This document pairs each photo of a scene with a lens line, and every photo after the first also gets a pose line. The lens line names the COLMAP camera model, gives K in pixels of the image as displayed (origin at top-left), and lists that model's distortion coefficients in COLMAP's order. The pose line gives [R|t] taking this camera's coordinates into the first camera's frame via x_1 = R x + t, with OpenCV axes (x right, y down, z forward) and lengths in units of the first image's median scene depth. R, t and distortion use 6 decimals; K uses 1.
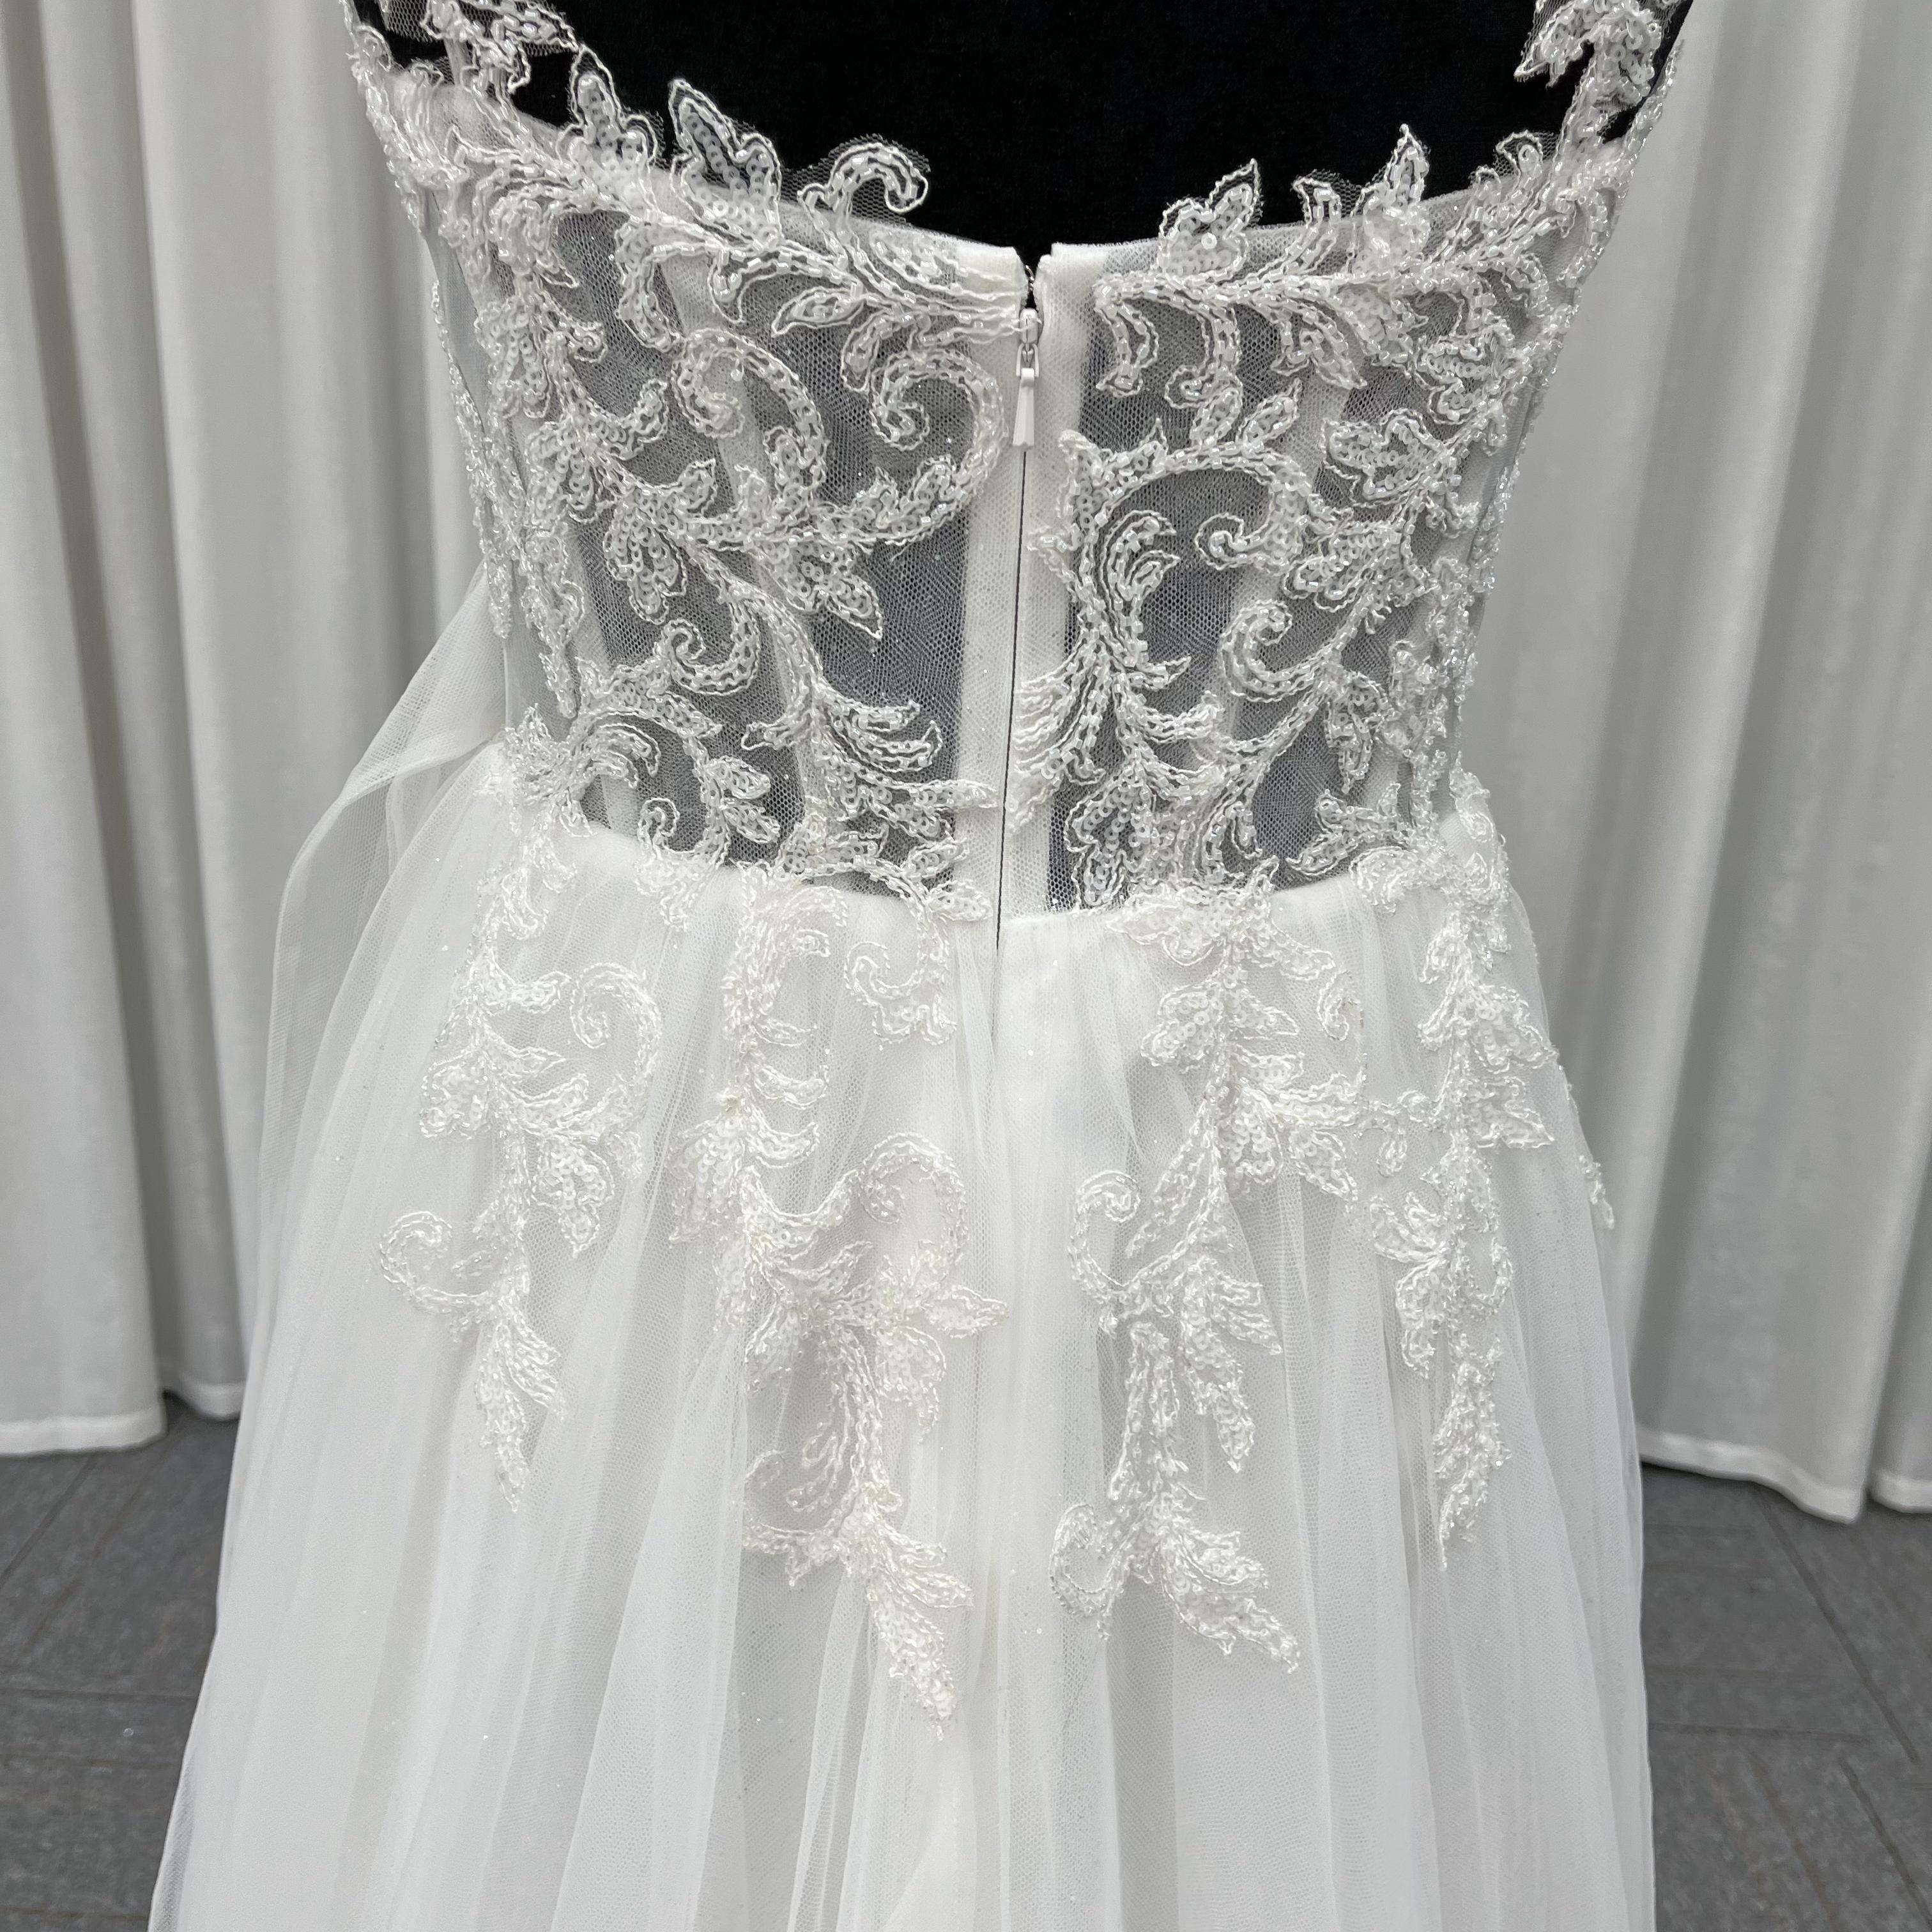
lens RADIAL K [[1983.8, 0, 986.3], [0, 1983.8, 994.1], [0, 0, 1]] dist [0.040100, -0.047713]
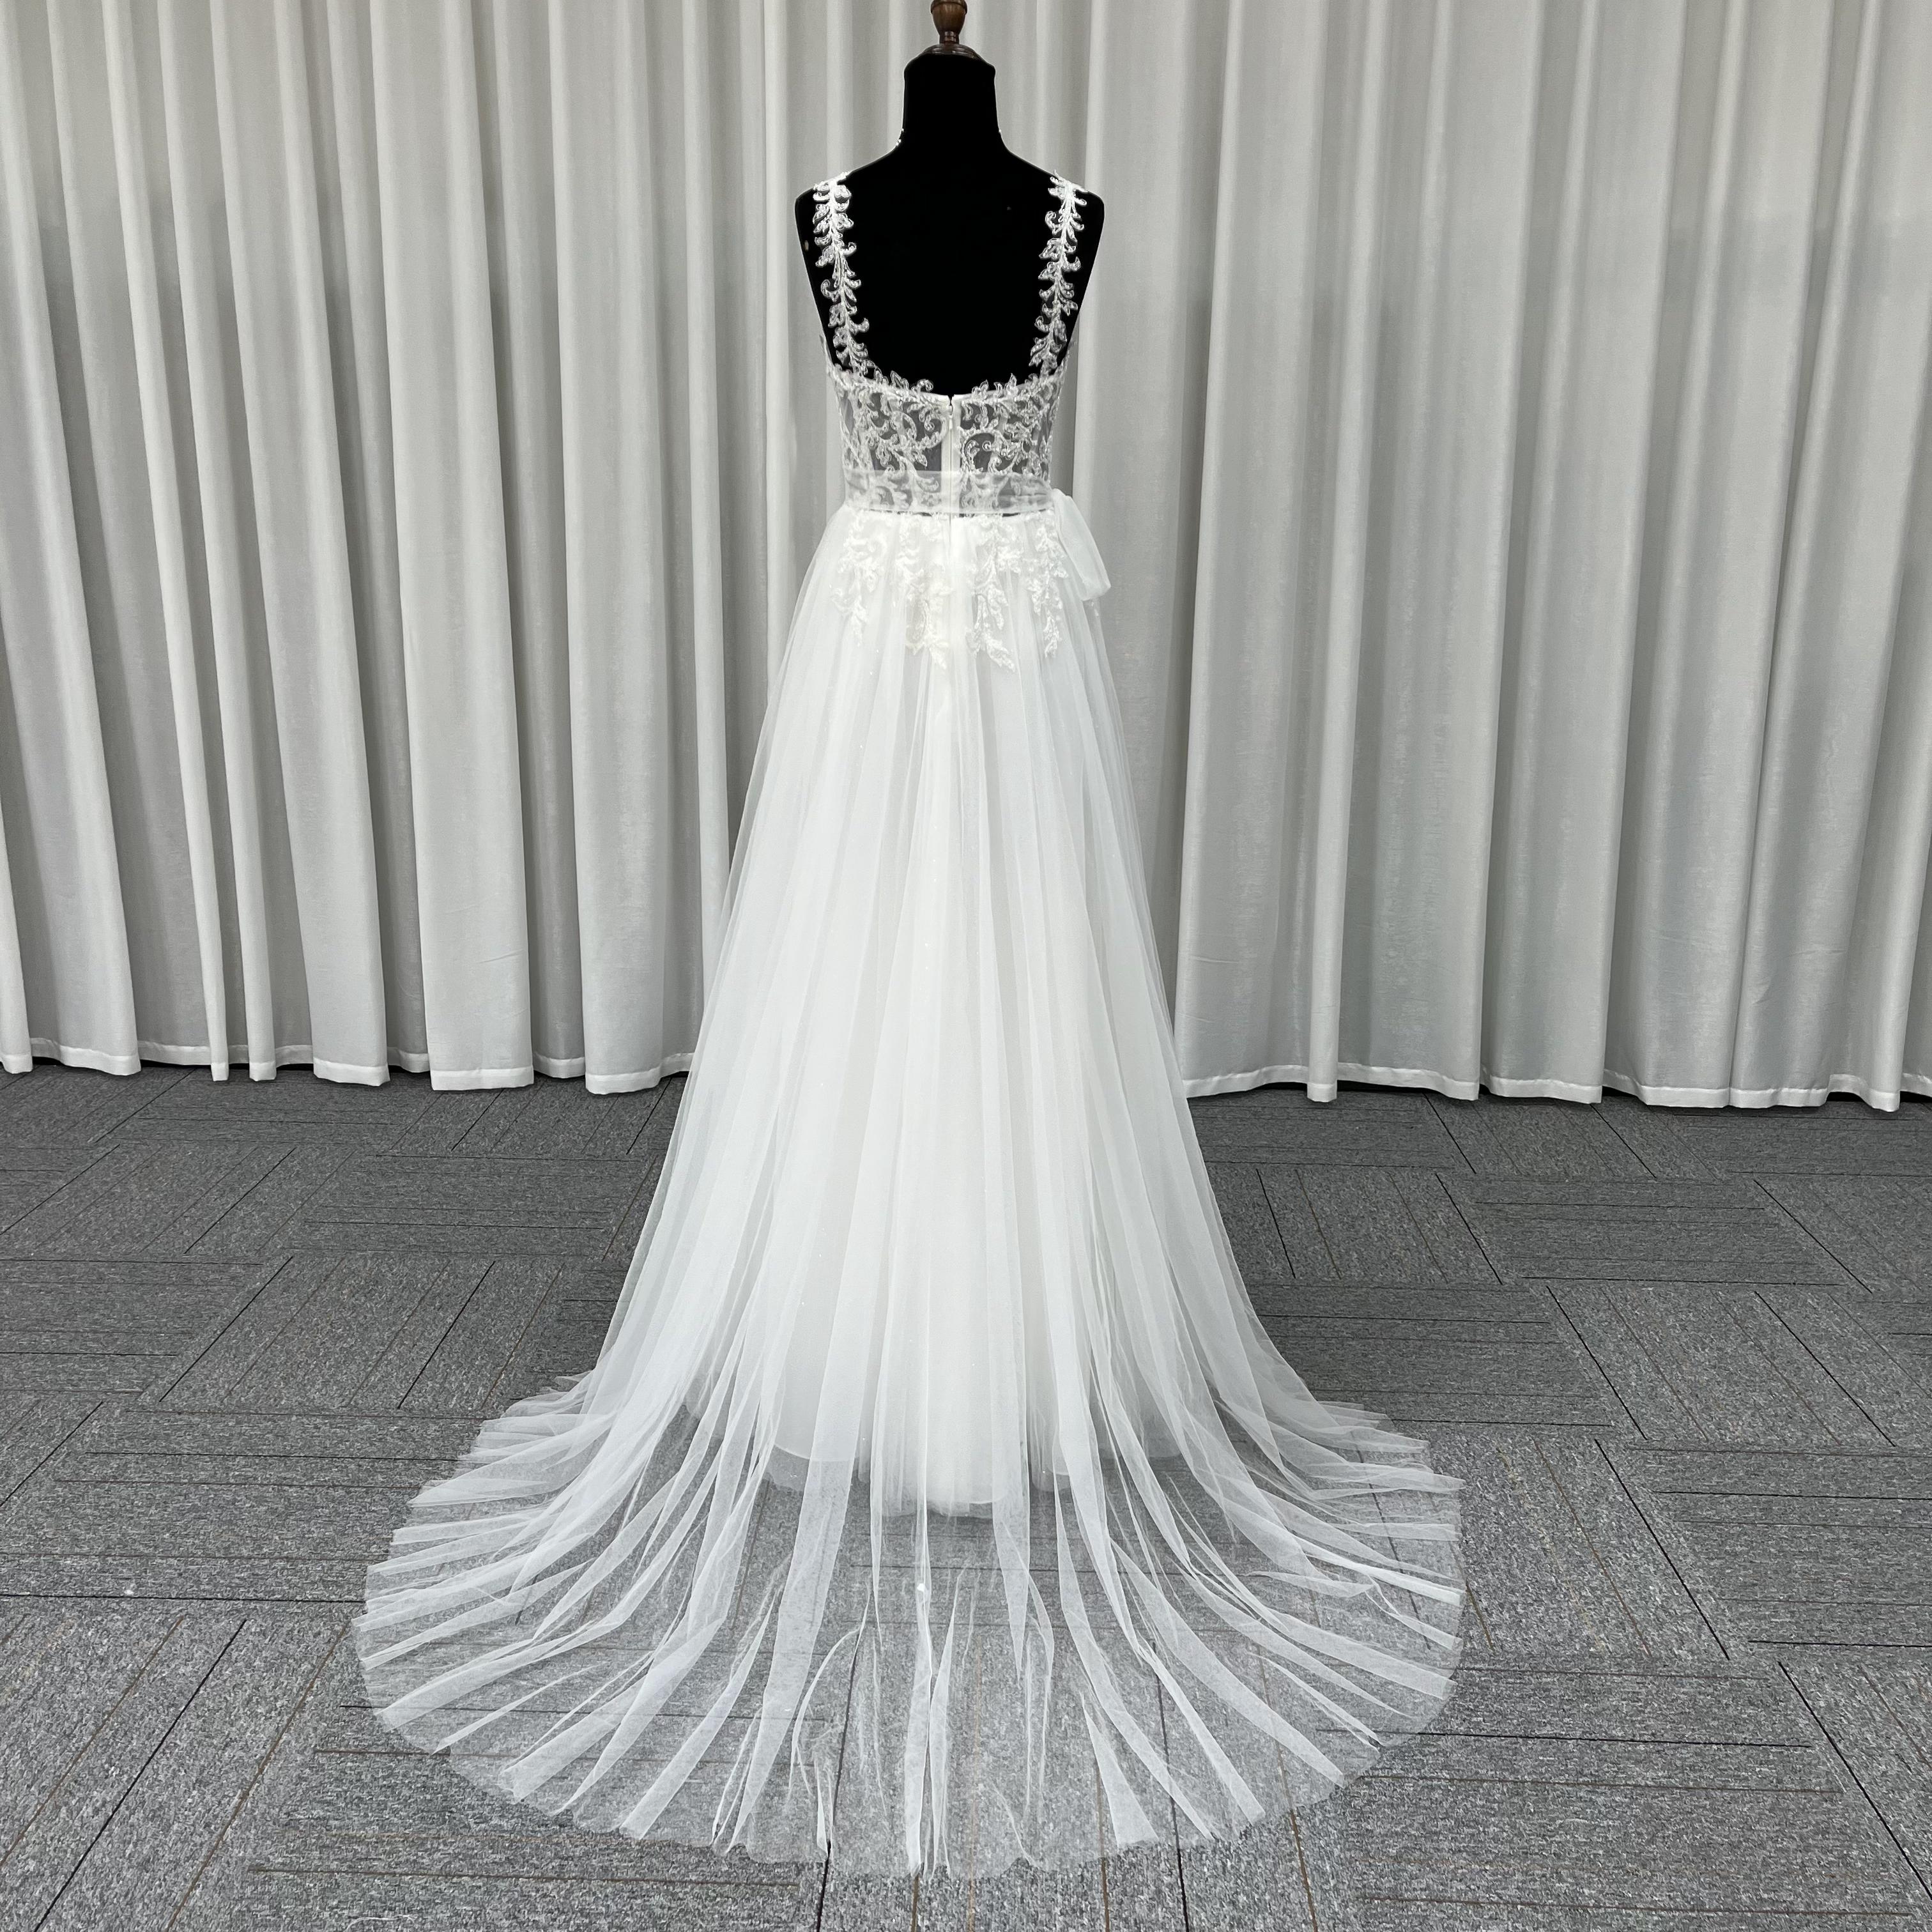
lens RADIAL K [[1931.1, 0, 968.3], [0, 1931.1, 971.6], [0, 0, 1]] dist [0.102570, -0.226146]
pose [[0.999193, -0.032814, -0.023149, 0.138368], [0.030159, 0.993802, -0.106993, 1.766042], [0.026516, 0.106209, 0.993990, -4.142535]]
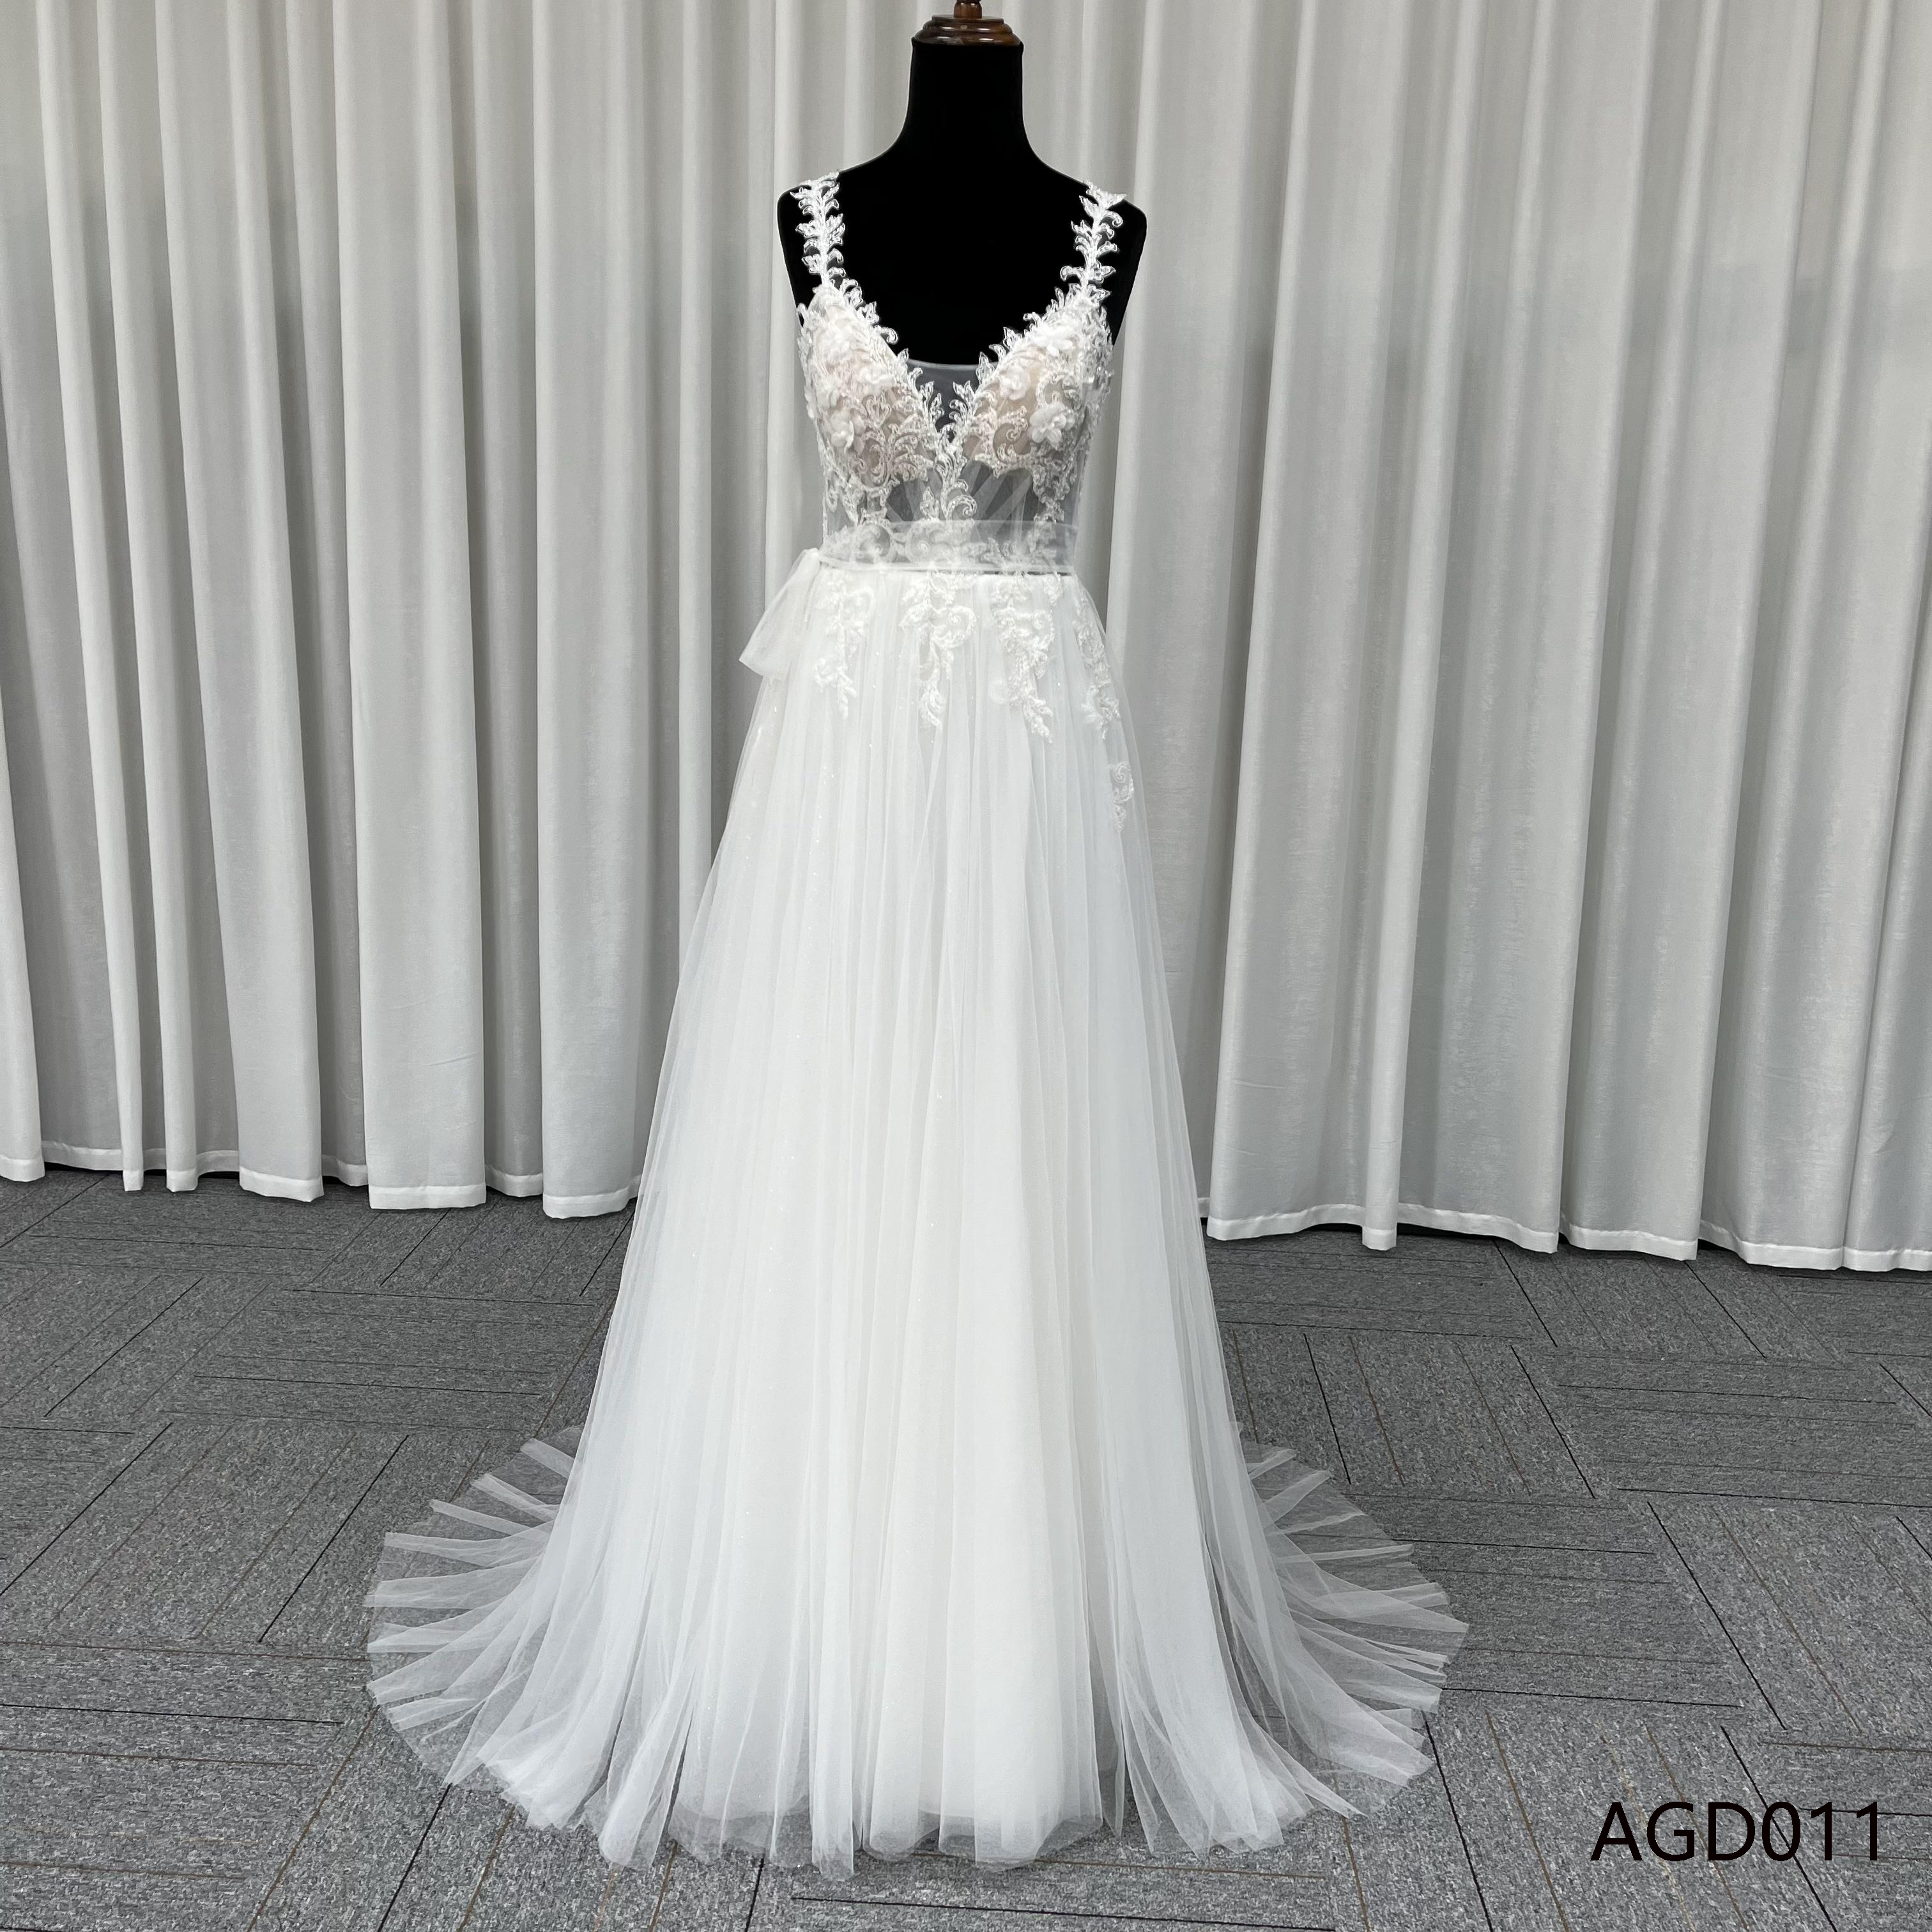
lens RADIAL K [[1940.3, 0, 987.8], [0, 1940.3, 964.8], [0, 0, 1]] dist [0.054188, -0.040761]
pose [[0.999531, -0.007069, -0.029786, 0.206921], [0.002868, 0.990319, -0.138779, 1.378538], [0.030478, 0.138629, 0.989875, -3.099337]]
